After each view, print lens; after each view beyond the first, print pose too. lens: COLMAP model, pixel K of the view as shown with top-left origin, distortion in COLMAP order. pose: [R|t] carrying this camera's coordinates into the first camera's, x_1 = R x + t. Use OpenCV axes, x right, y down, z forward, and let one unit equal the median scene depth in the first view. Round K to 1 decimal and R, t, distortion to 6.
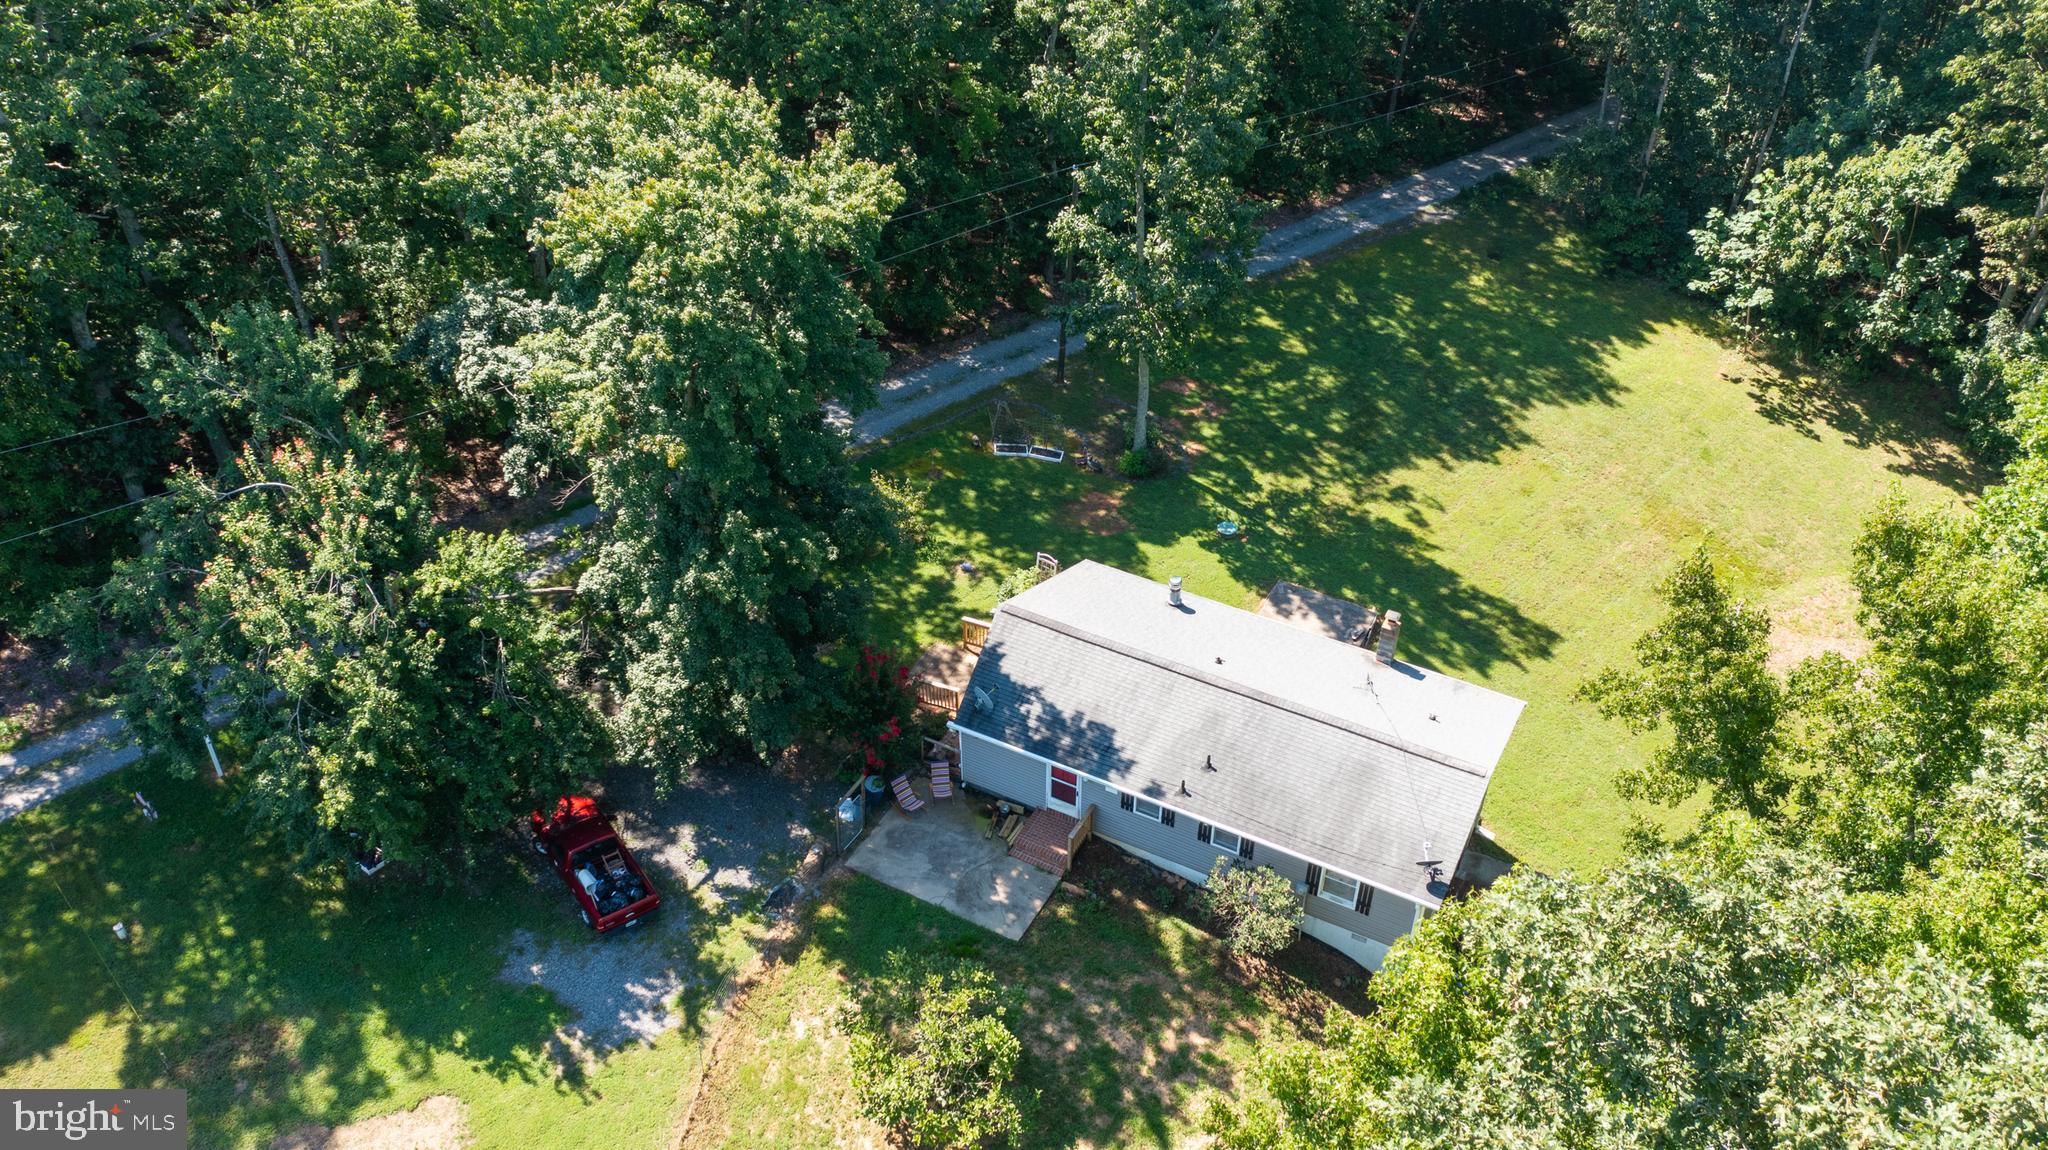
lens RADIAL K [[1620.8, 0, 1025.3], [0, 1620.8, 593.0], [0, 0, 1]] dist [-0.028453, 0.001877]
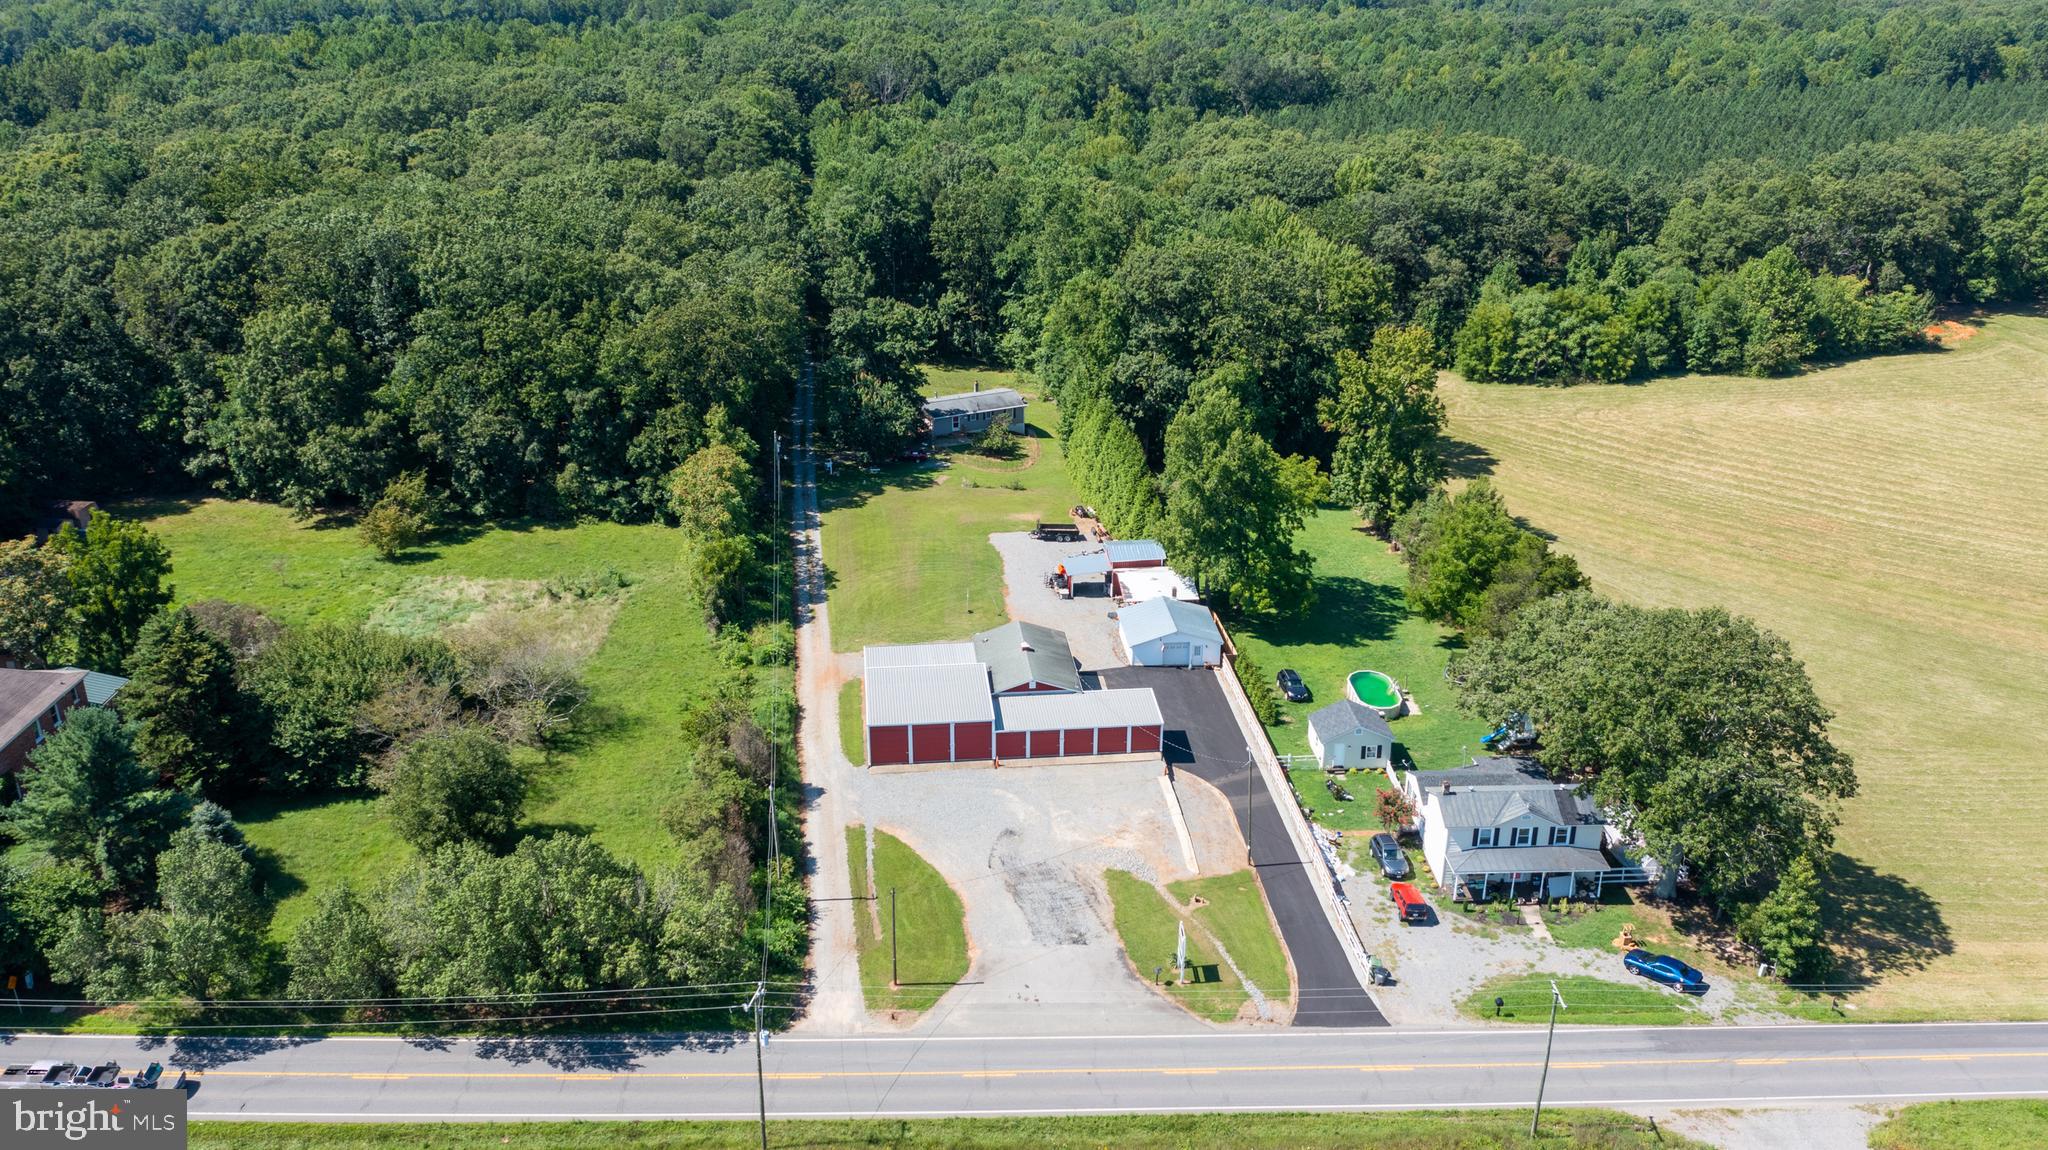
lens RADIAL K [[1766.7, 0, 1005.8], [0, 1766.7, 568.6], [0, 0, 1]] dist [-0.030005, 0.014143]
pose [[0.601991, -0.312018, 0.735018, -3.817506], [0.505912, 0.861206, -0.048765, 0.809283], [-0.617786, 0.401211, 0.676292, -2.431214]]
